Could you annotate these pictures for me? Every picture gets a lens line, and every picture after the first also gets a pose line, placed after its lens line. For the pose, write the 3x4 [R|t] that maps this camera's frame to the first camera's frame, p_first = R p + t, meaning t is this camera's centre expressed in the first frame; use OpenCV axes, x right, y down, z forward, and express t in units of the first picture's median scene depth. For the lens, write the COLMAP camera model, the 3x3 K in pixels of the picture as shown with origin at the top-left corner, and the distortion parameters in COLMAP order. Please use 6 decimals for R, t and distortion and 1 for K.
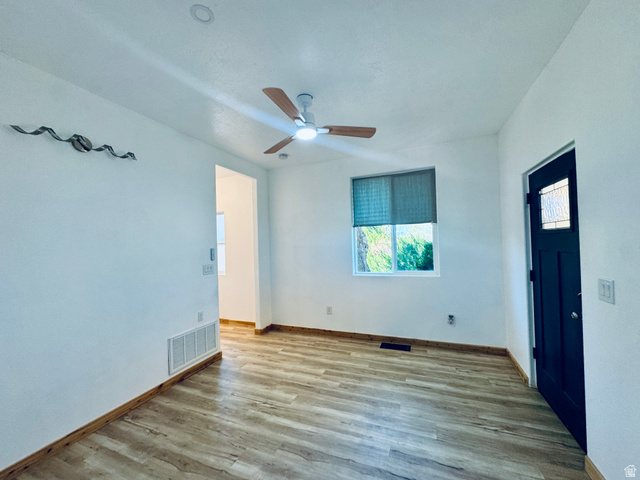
lens RADIAL K [[257.6, 0, 320.9], [0, 257.6, 238.4], [0, 0, 1]] dist [-0.004515, -0.000139]
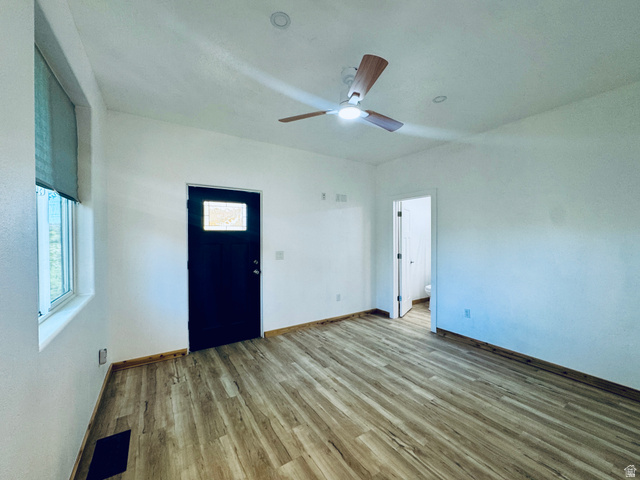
lens RADIAL K [[257.6, 0, 319.1], [0, 257.6, 239.1], [0, 0, 1]] dist [-0.004515, -0.000139]
pose [[-0.817836, 0.026794, 0.574827, -0.444475], [0.018699, 0.999625, -0.019990, 0.054790], [-0.575148, -0.005600, -0.818030, 1.672558]]
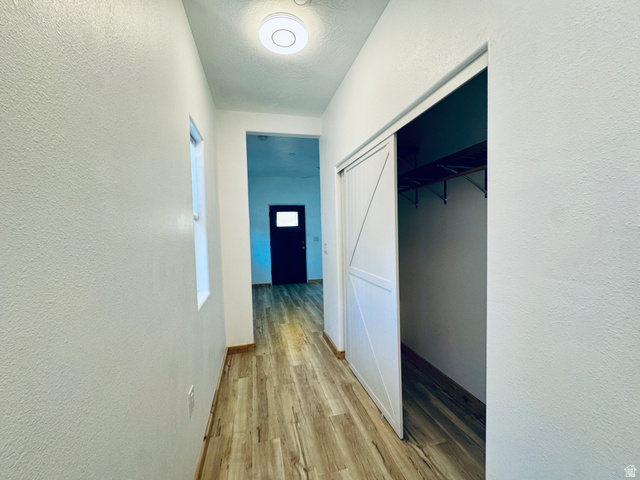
lens RADIAL K [[257.6, 0, 319.8], [0, 257.6, 240.5], [0, 0, 1]] dist [-0.004515, -0.000139]
pose [[-0.593597, 0.014403, 0.804634, -1.620420], [0.036179, 0.999307, 0.008802, 0.109619], [-0.803949, 0.034336, -0.593706, 2.170158]]
